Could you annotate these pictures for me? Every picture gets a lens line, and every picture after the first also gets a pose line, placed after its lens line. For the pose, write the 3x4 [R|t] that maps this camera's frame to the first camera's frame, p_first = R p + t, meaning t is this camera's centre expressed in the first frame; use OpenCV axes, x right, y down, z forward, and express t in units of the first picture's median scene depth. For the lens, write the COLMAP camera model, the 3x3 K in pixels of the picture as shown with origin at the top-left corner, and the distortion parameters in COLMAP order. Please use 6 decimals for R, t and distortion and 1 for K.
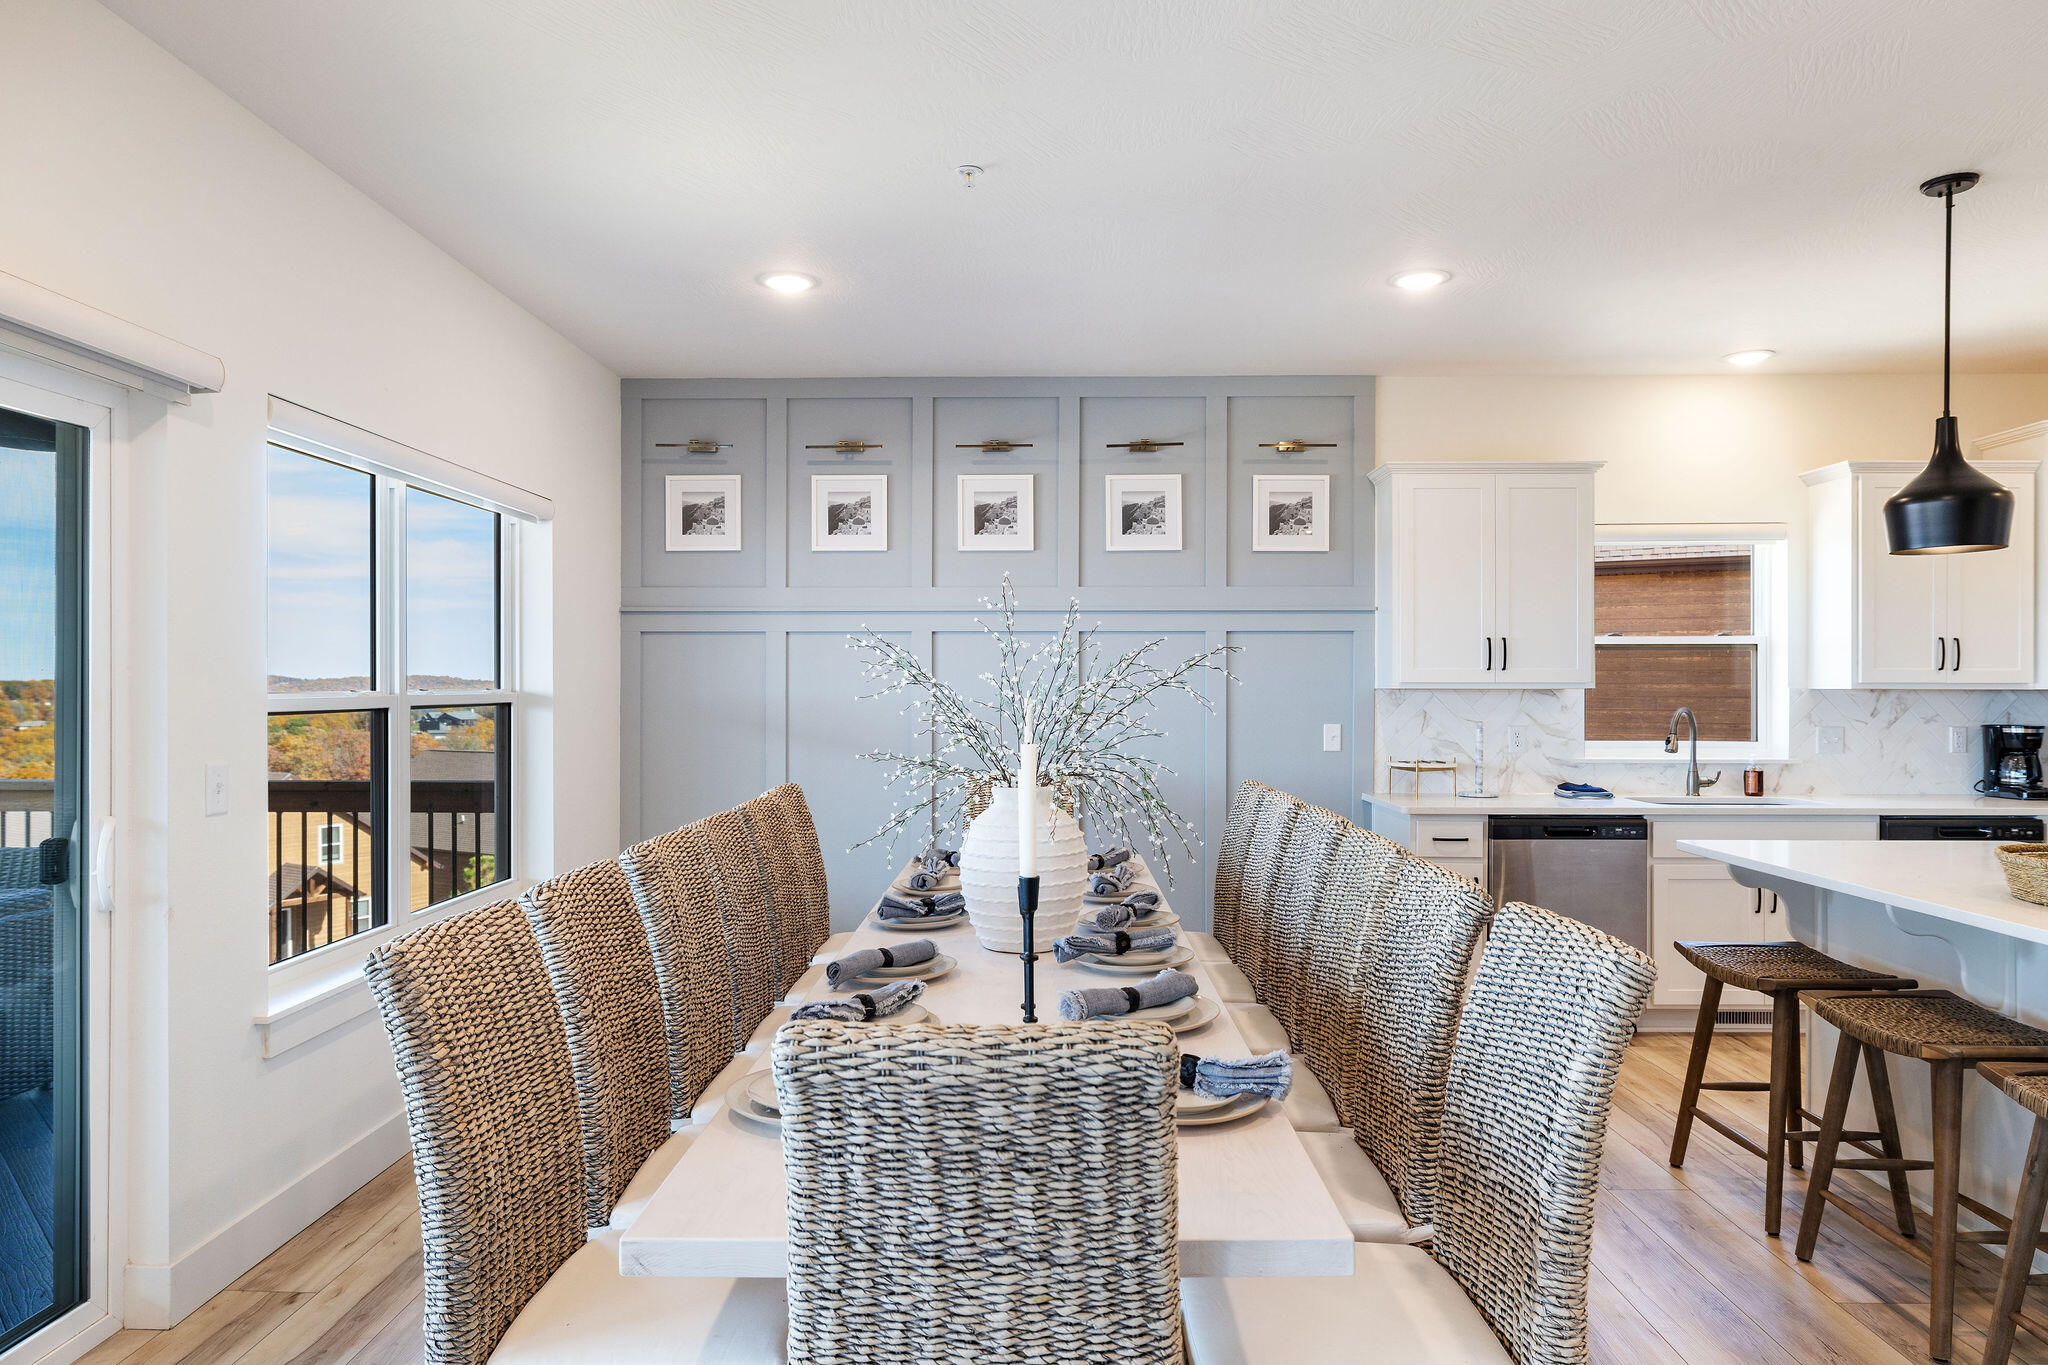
lens RADIAL K [[1232.6, 0, 1018.5], [0, 1232.6, 692.5], [0, 0, 1]] dist [-0.006684, -0.006005]
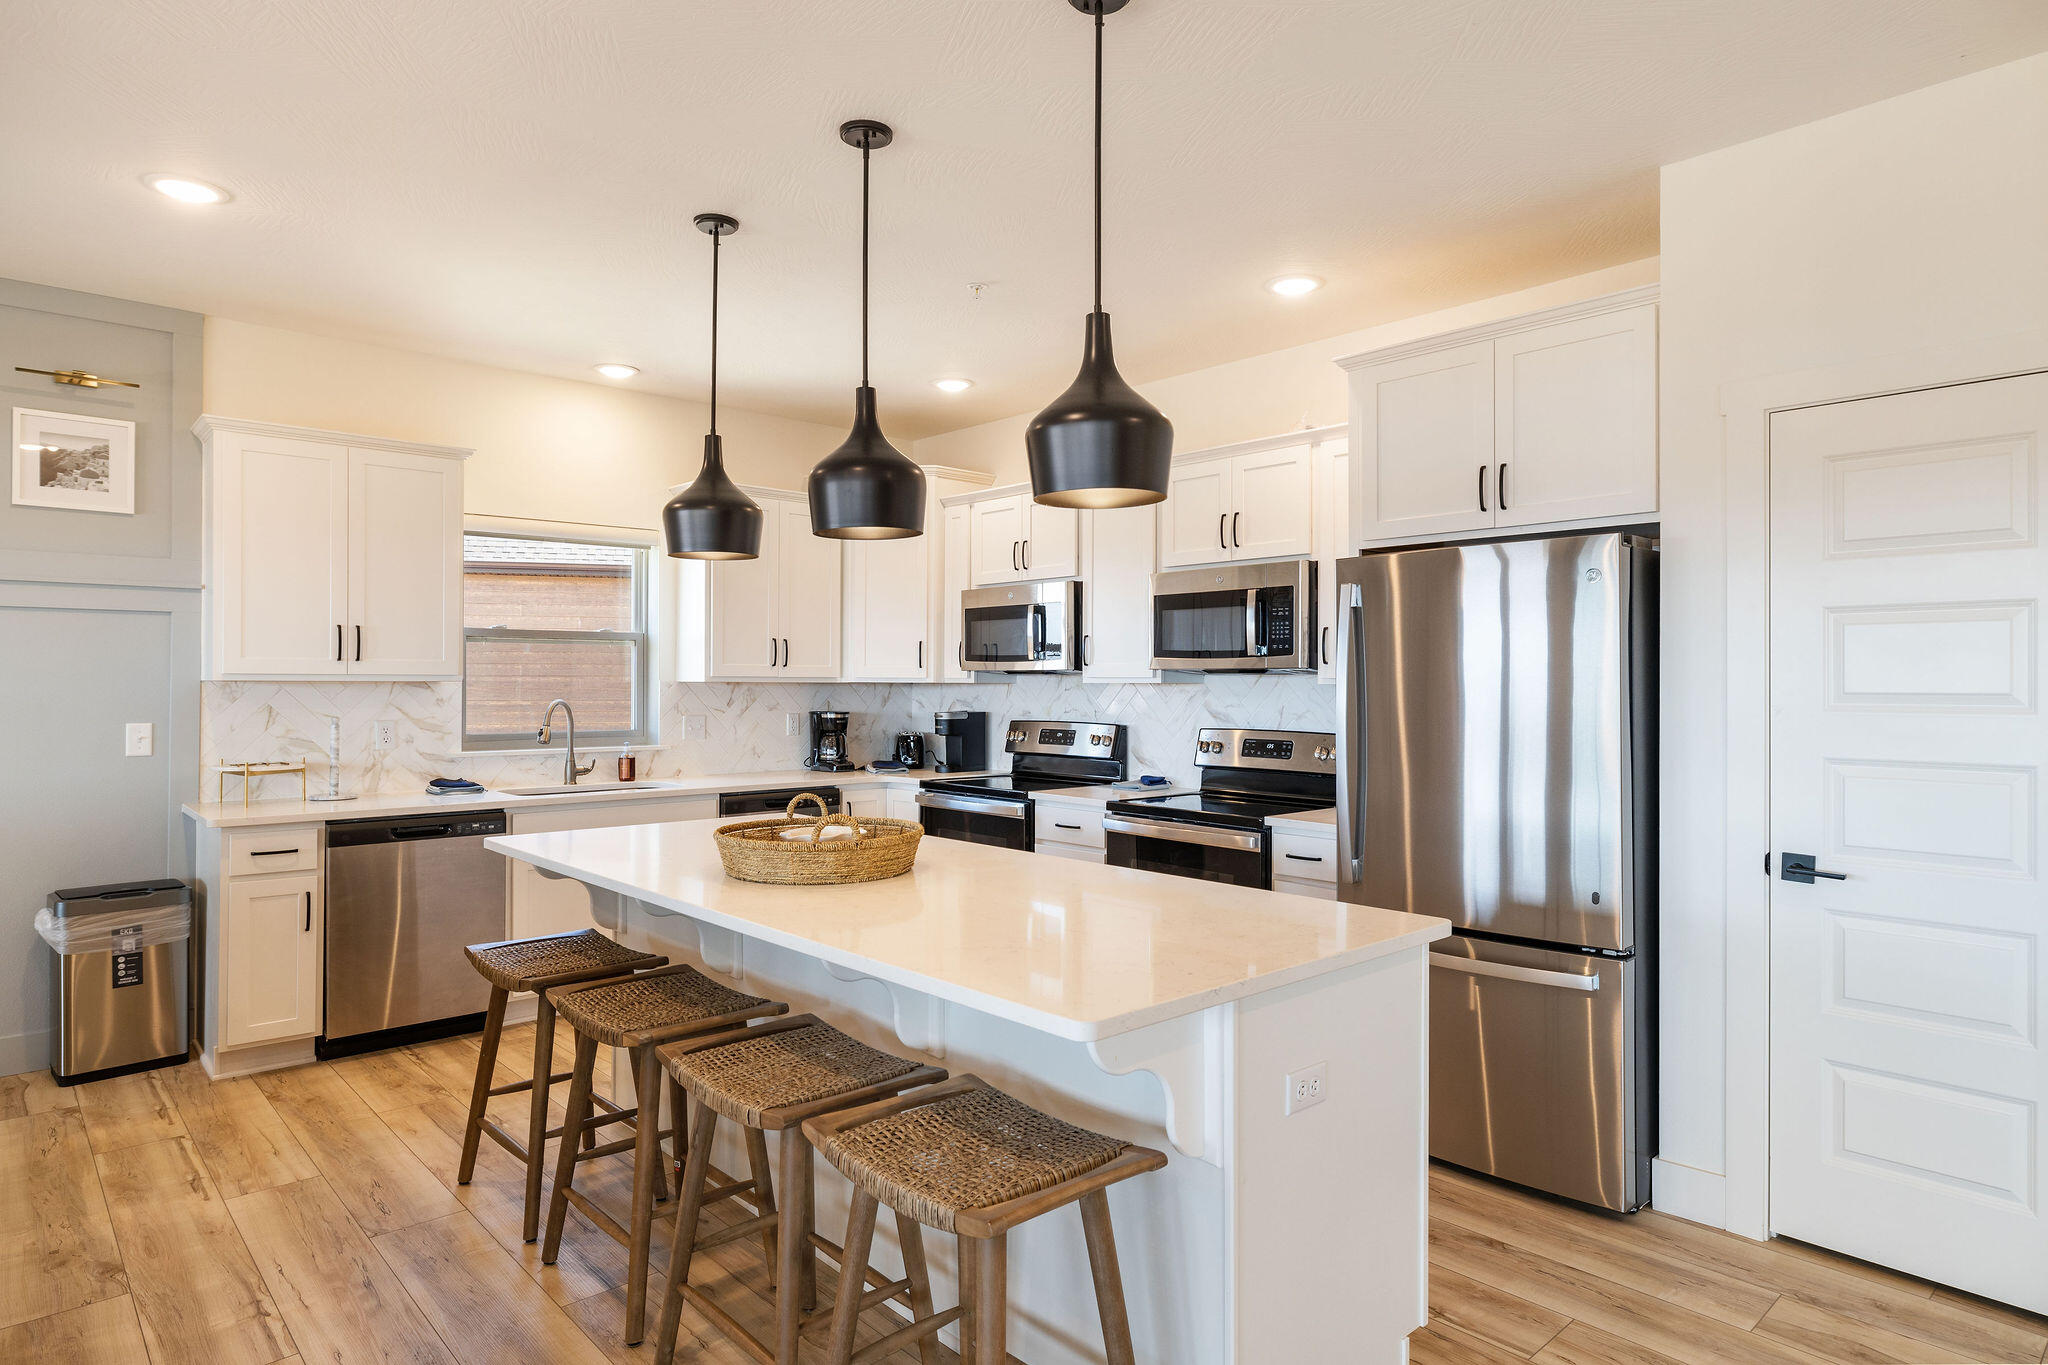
lens RADIAL K [[1113.3, 0, 1026.6], [0, 1113.3, 686.8], [0, 0, 1]] dist [-0.030677, 0.002110]
pose [[0.719700, -0.001138, 0.694285, 0.182892], [-0.000241, 0.999998, 0.001890, -0.000458], [-0.694286, -0.001527, 0.719698, 0.060108]]
